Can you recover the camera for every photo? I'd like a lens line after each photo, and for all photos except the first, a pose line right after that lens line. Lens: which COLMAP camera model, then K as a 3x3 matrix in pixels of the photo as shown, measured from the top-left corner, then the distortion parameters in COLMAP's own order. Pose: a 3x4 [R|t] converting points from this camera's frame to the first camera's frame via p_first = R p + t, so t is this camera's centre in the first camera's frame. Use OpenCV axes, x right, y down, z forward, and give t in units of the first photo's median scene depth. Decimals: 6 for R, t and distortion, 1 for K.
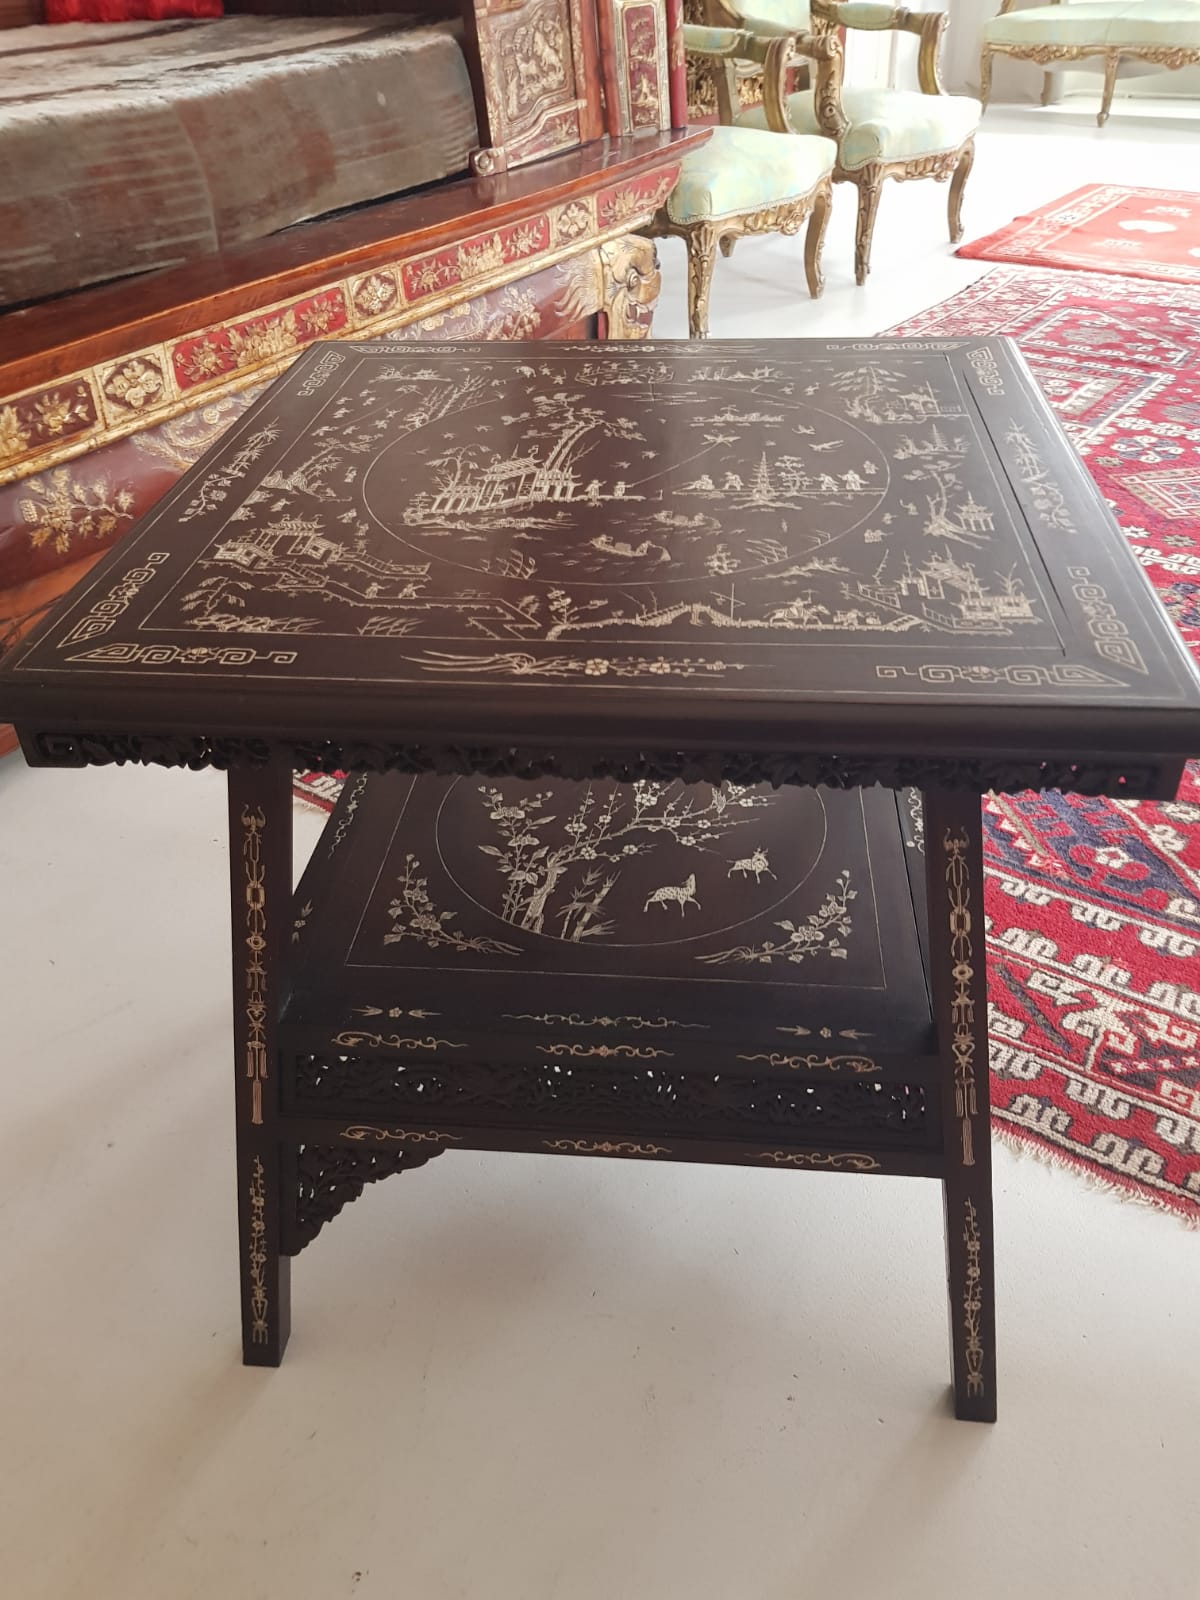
lens RADIAL K [[1251.1, 0, 608.1], [0, 1251.1, 812.4], [0, 0, 1]] dist [0.085130, -0.155341]
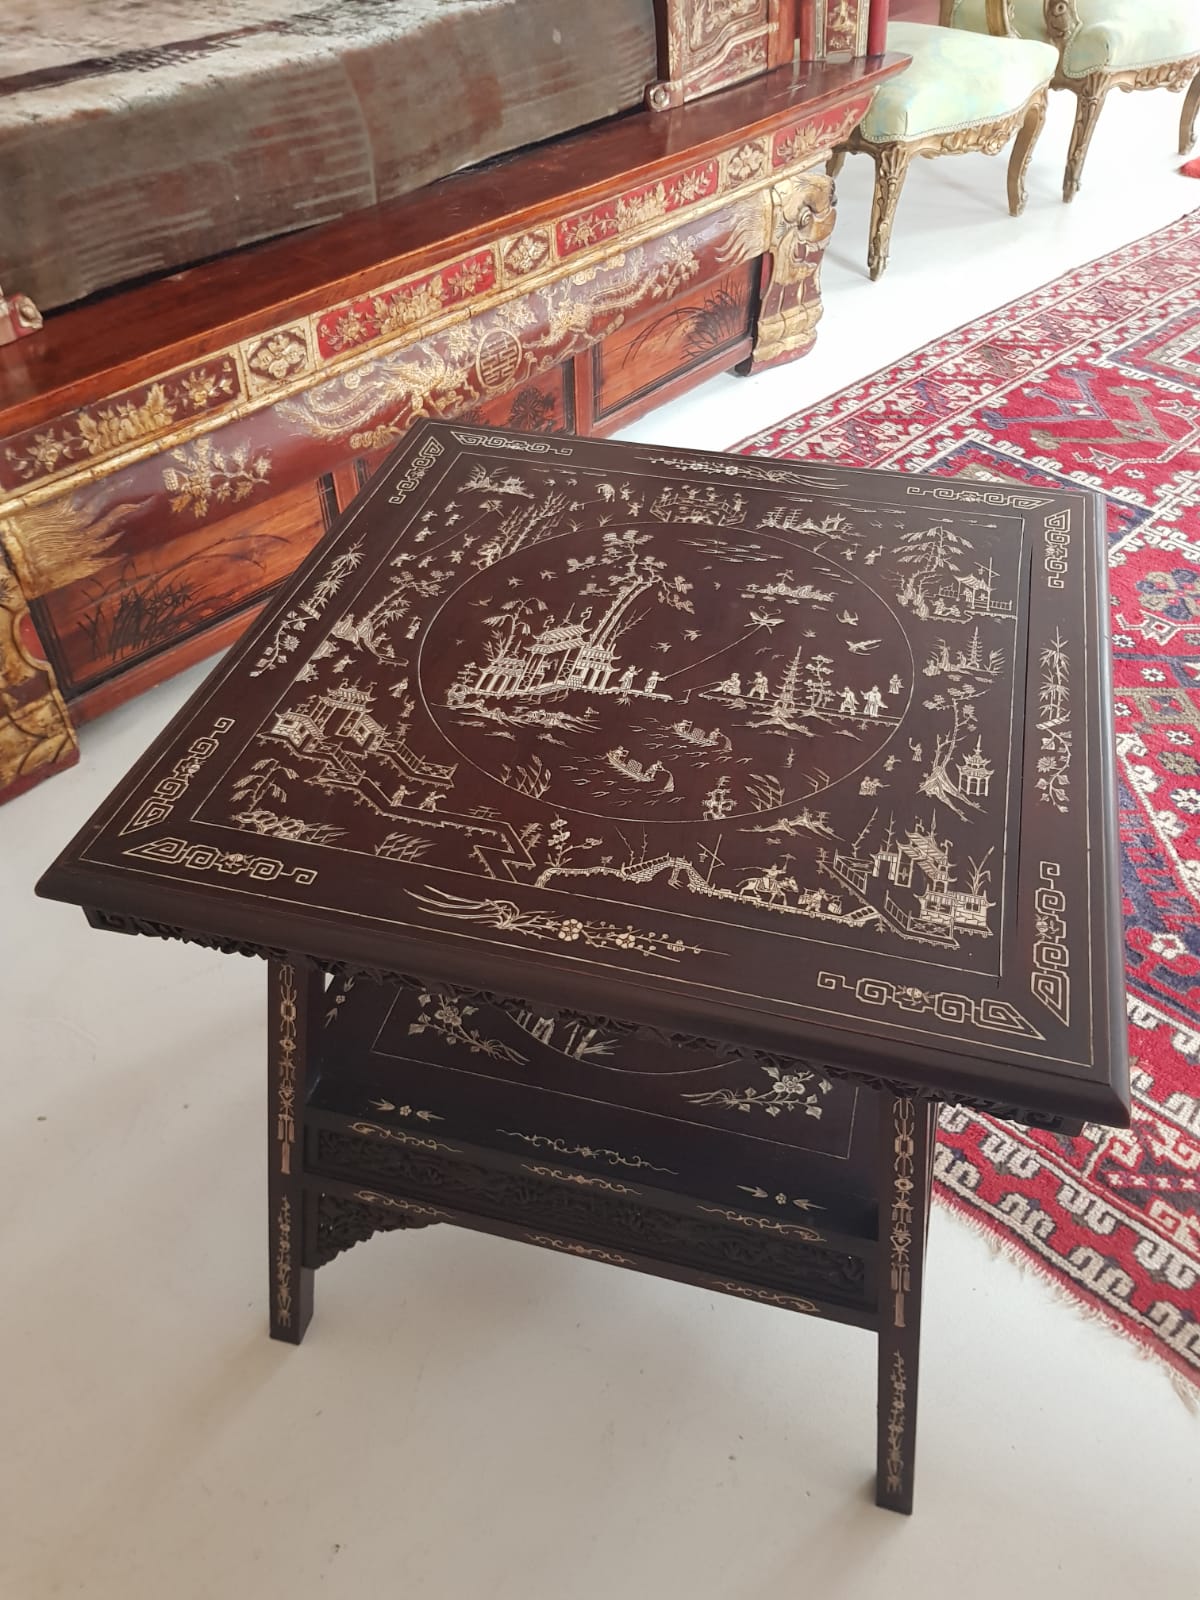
lens RADIAL K [[1251.1, 0, 606.7], [0, 1251.1, 797.9], [0, 0, 1]] dist [0.085130, -0.155341]
pose [[0.985847, 0.127007, -0.109429, 0.092013], [-0.112560, 0.985185, 0.129389, -0.270142], [0.124241, -0.115240, 0.985537, -0.055397]]
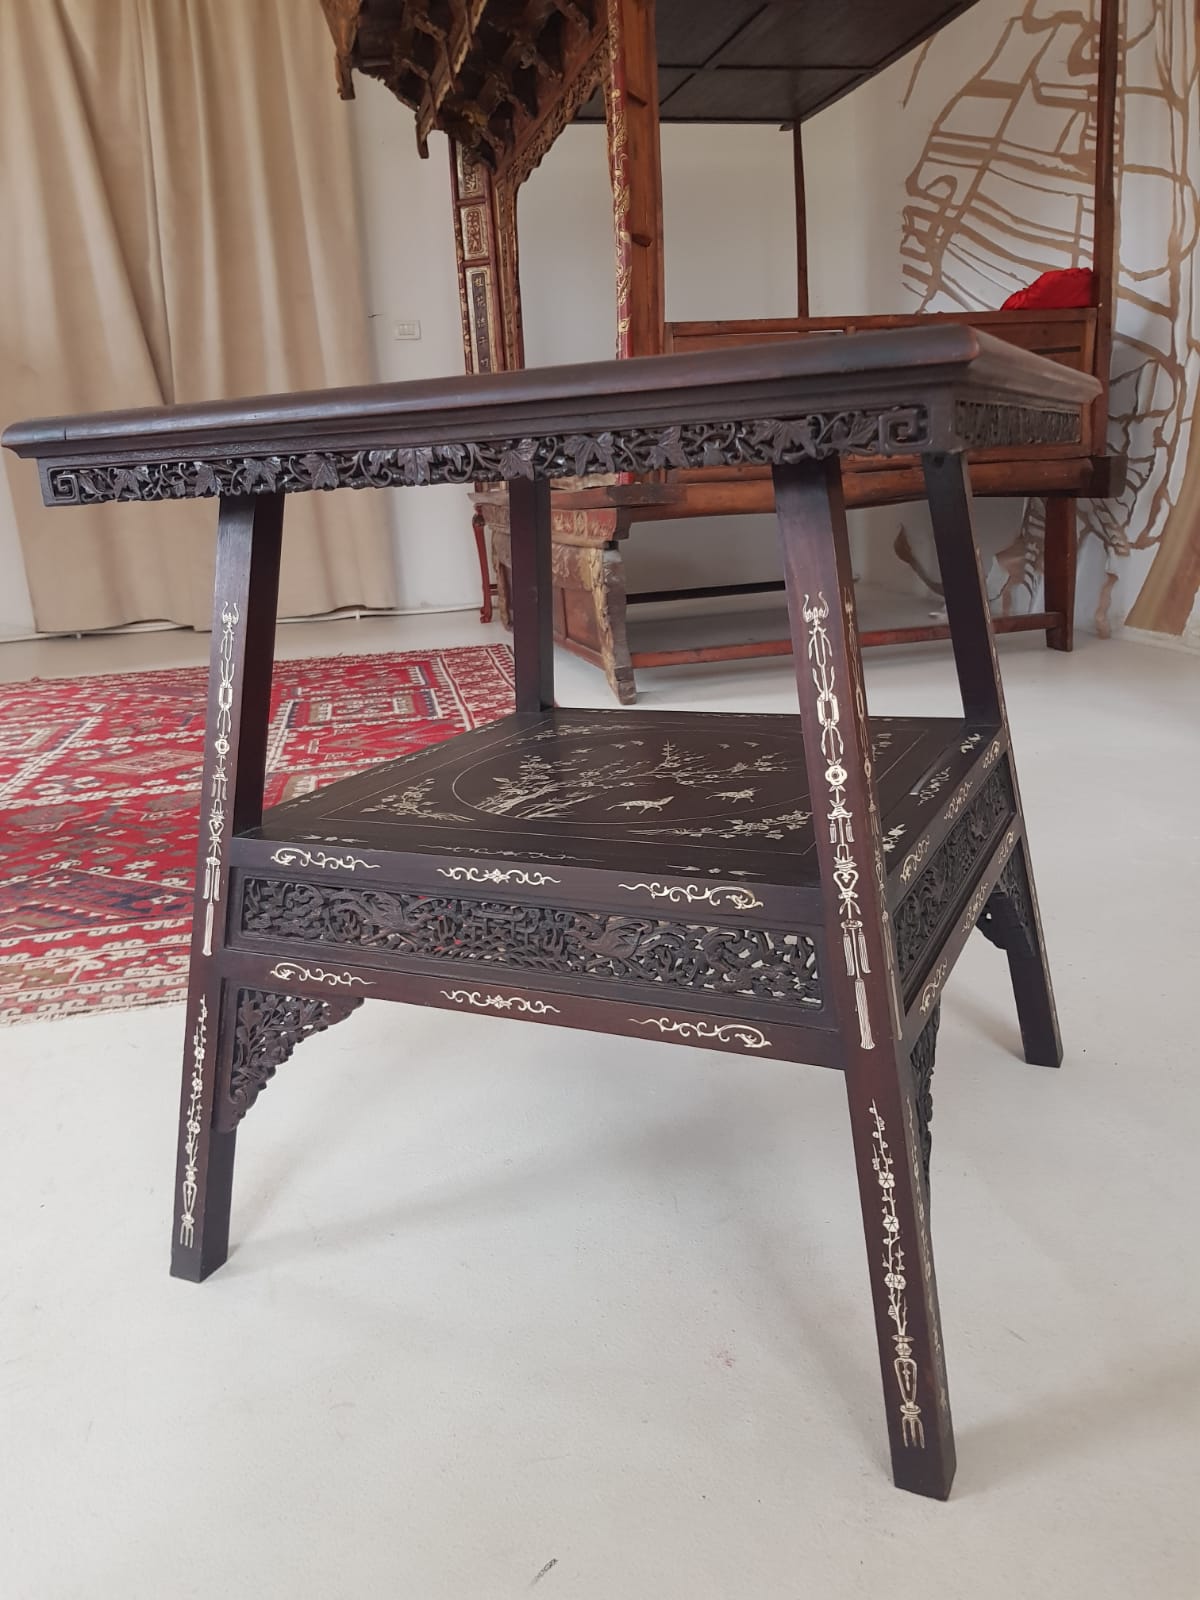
lens RADIAL K [[1251.1, 0, 603.7], [0, 1251.1, 788.6], [0, 0, 1]] dist [0.085130, -0.155341]
pose [[0.938227, 0.056831, -0.341323, 0.376428], [-0.177072, 0.926331, -0.332500, 0.406457], [0.297282, 0.372399, 0.879172, 0.130844]]
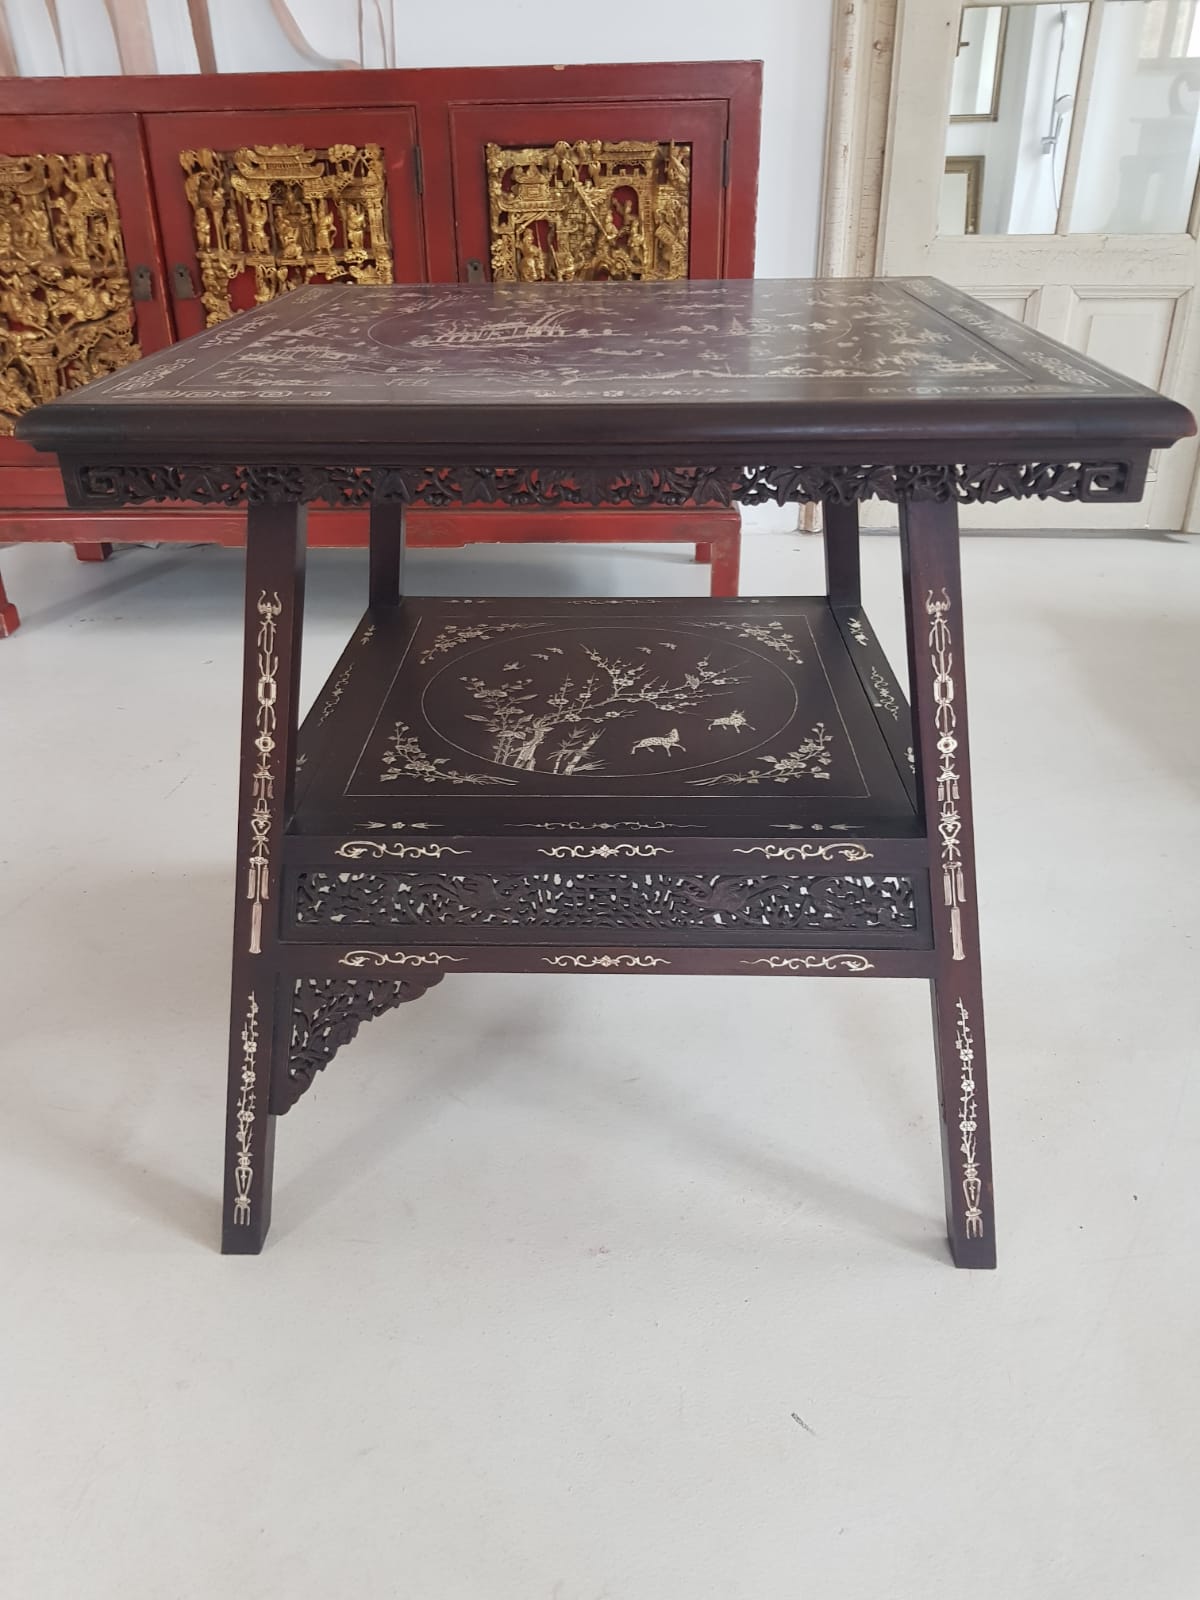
lens RADIAL K [[1251.1, 0, 590.7], [0, 1251.1, 796.2], [0, 0, 1]] dist [0.085130, -0.155341]
pose [[0.998102, -0.013877, 0.059991, -0.070306], [0.022565, 0.988928, -0.146672, 0.275186], [-0.057291, 0.147747, 0.987364, -0.017100]]
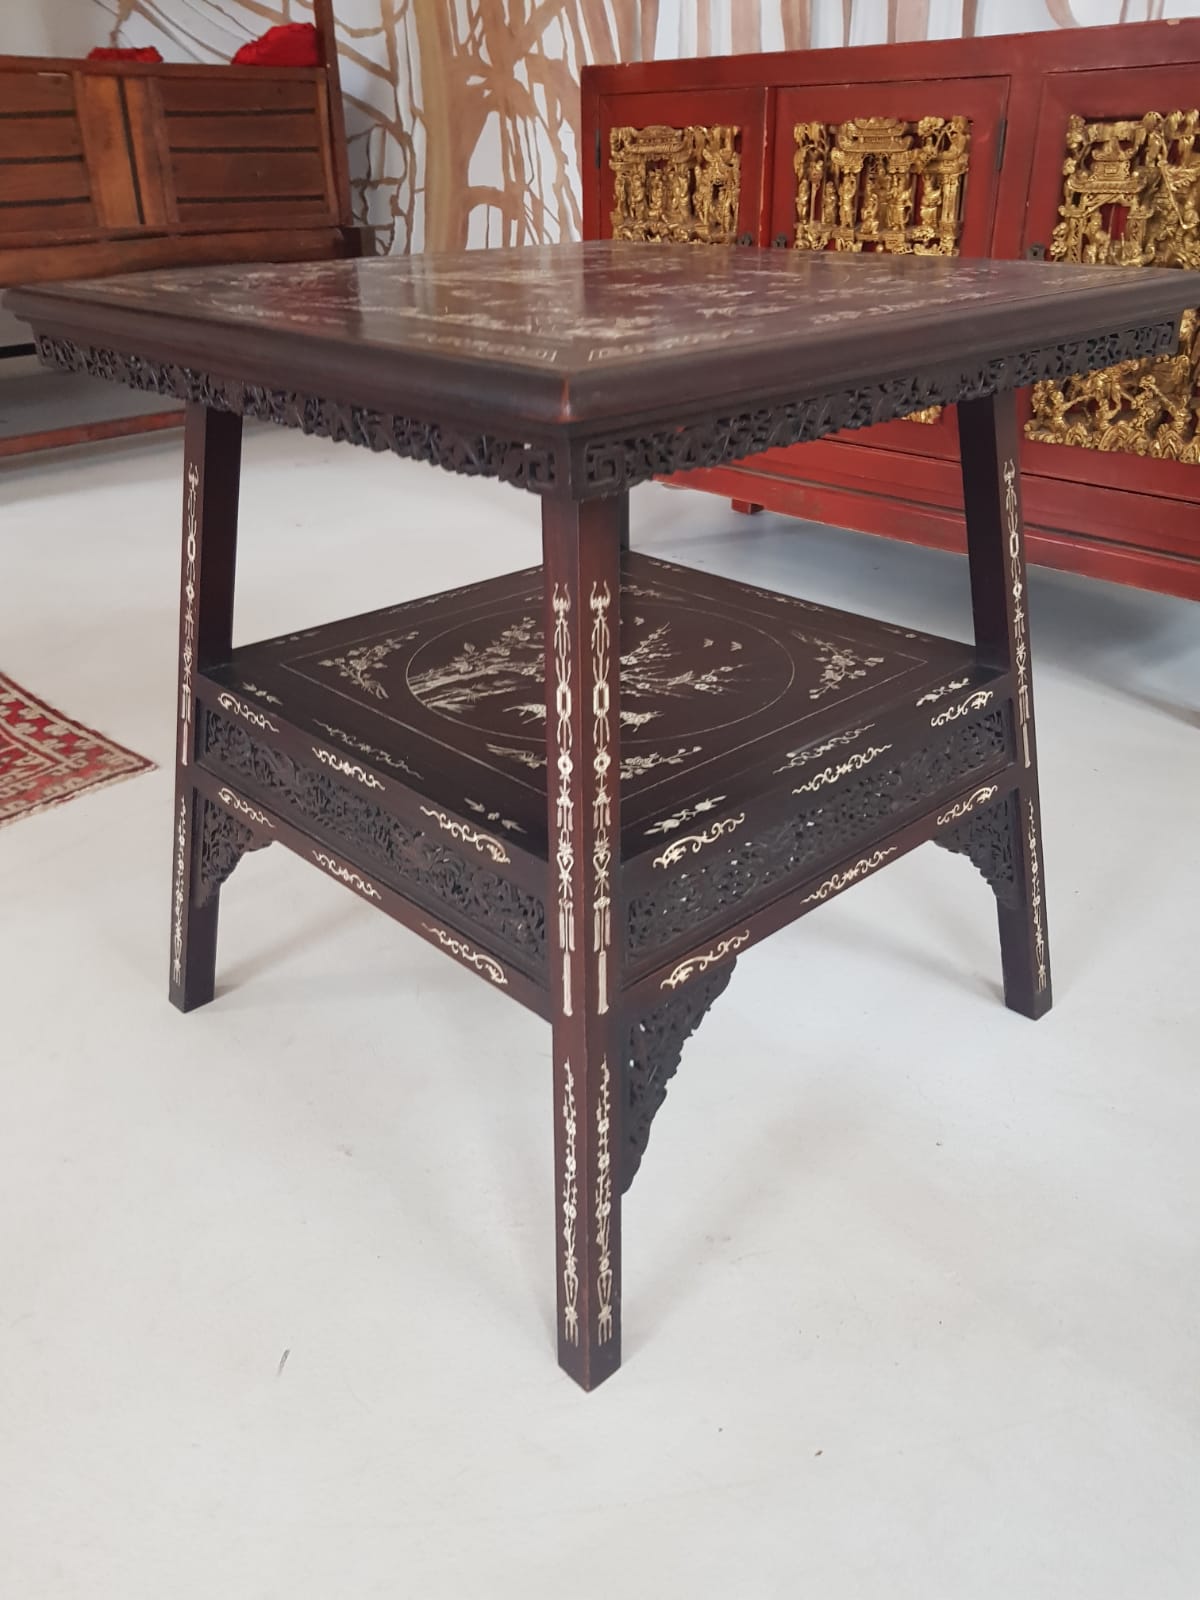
lens RADIAL K [[1251.1, 0, 586.6], [0, 1251.1, 802.9], [0, 0, 1]] dist [0.085130, -0.155341]
pose [[0.746670, 0.323893, -0.581014, 0.728111], [-0.400227, 0.916409, -0.003474, 0.129549], [0.531321, 0.235132, 0.813886, 0.225803]]
